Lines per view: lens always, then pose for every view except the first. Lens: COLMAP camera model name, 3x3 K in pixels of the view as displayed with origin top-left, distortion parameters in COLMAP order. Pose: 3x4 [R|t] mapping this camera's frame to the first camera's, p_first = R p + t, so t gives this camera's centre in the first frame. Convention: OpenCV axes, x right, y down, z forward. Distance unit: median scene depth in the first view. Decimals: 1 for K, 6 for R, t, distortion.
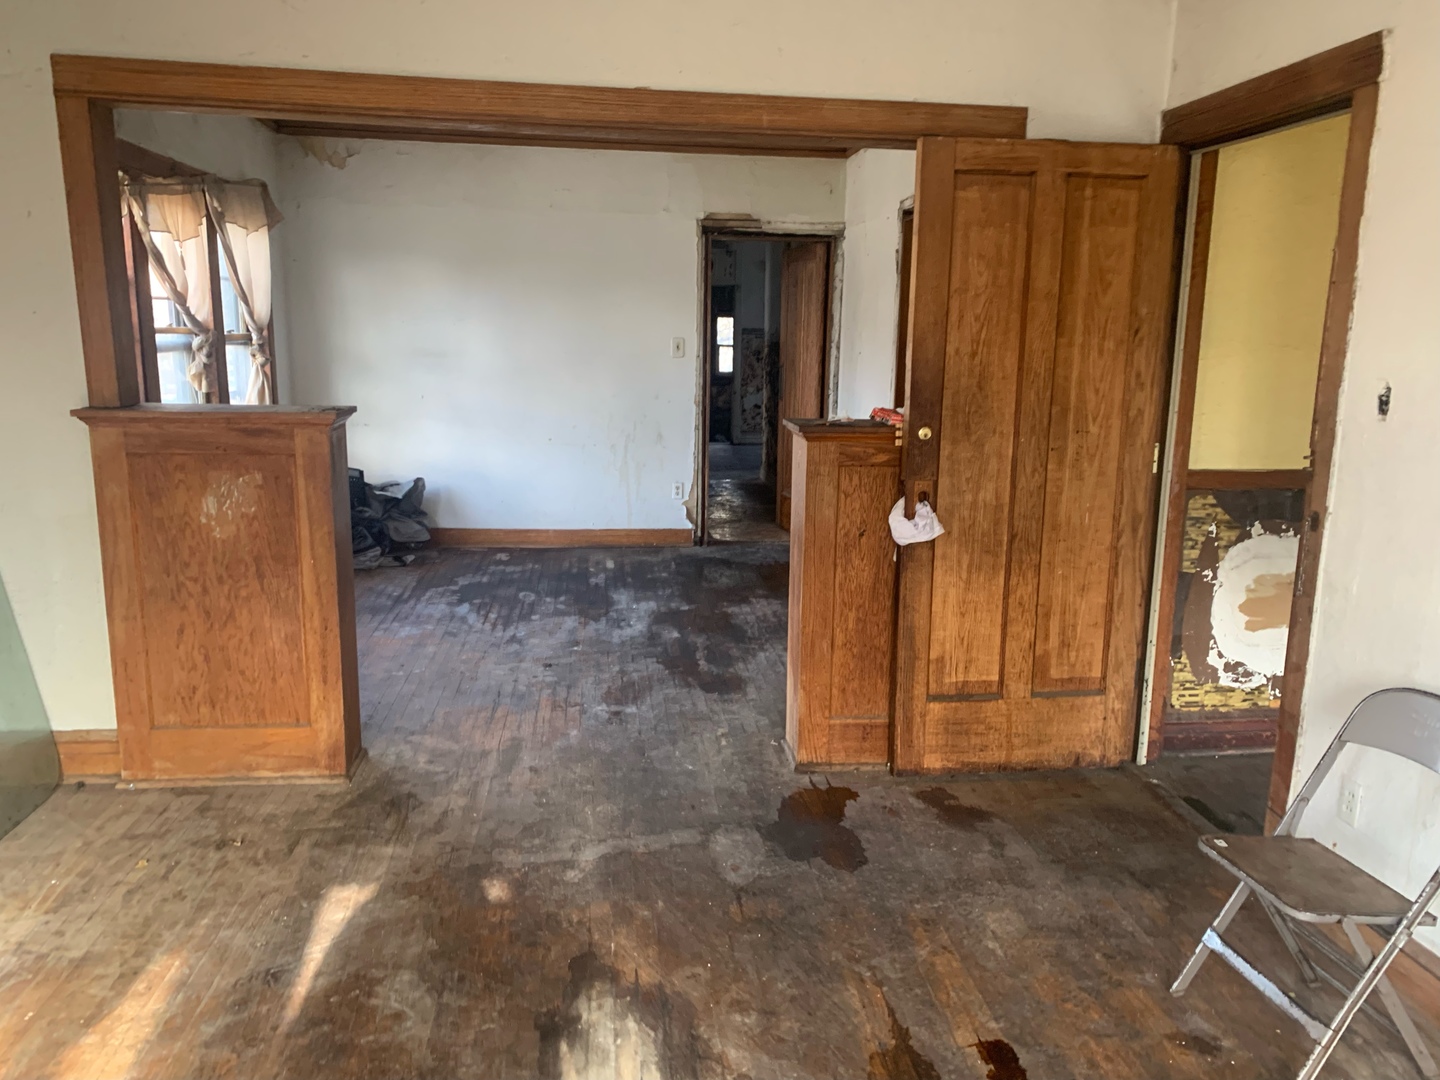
lens RADIAL K [[1087.2, 0, 720.0], [0, 1087.2, 540.0], [0, 0, 1]] dist [0.192038, -0.451856]
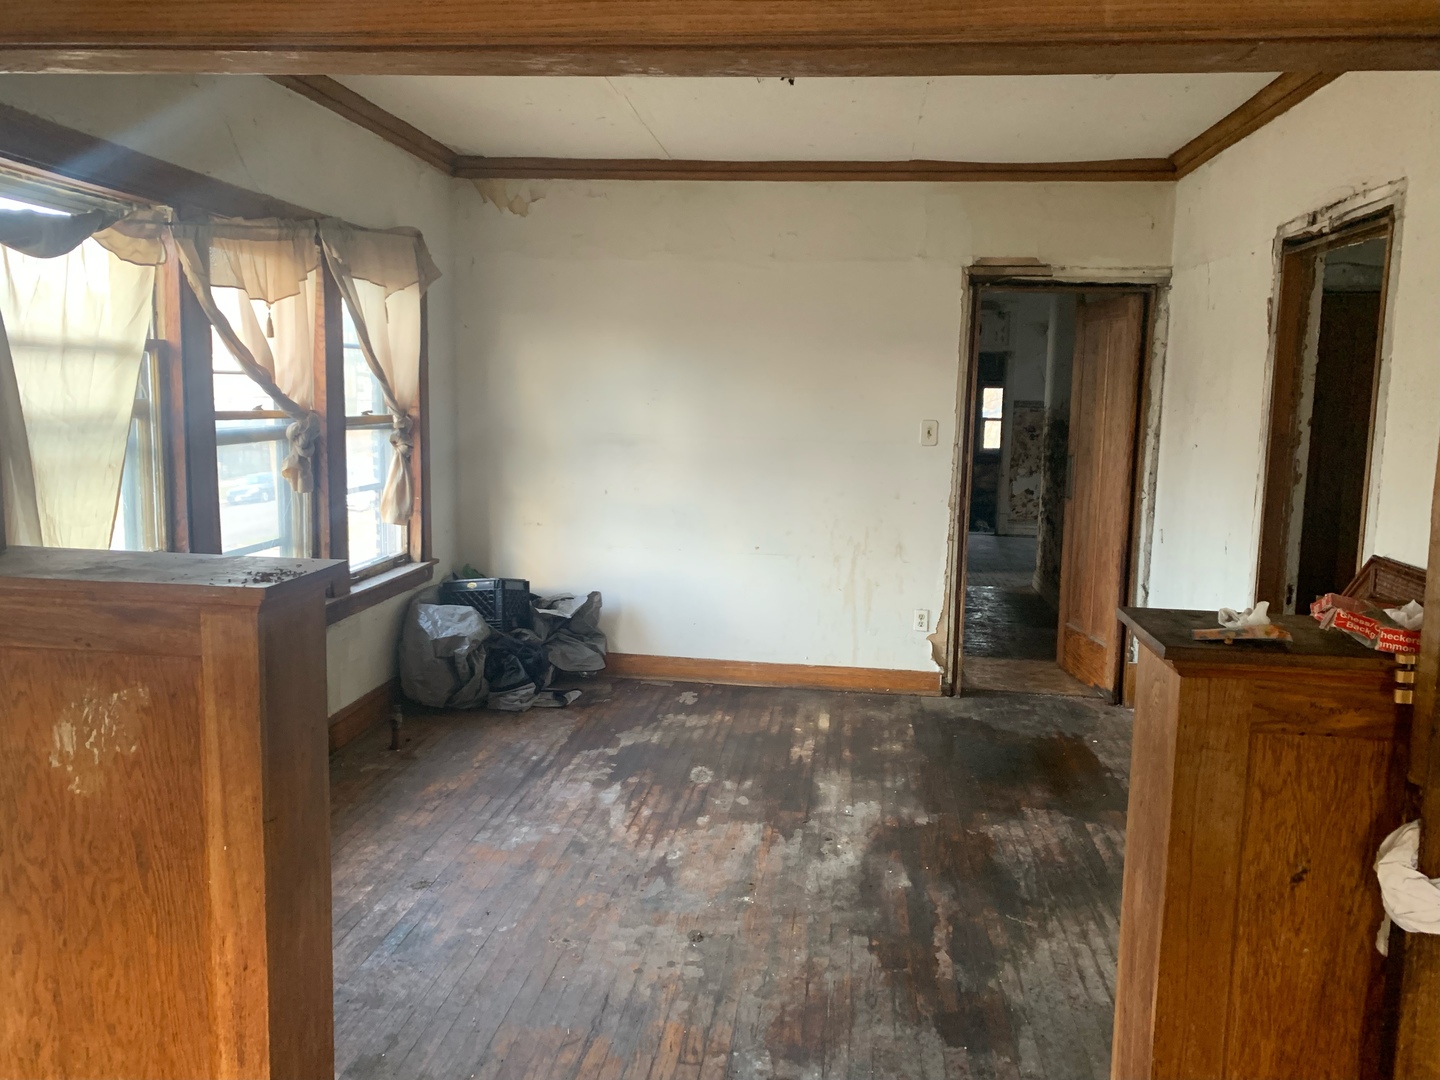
lens RADIAL K [[1086.6, 0, 719.0], [0, 1086.6, 526.6], [0, 0, 1]] dist [0.089367, -0.109733]
pose [[0.971911, 0.033944, -0.232887, -0.002694], [-0.050199, 0.996672, -0.064227, -0.072024], [0.229931, 0.074113, 0.970381, 0.310706]]
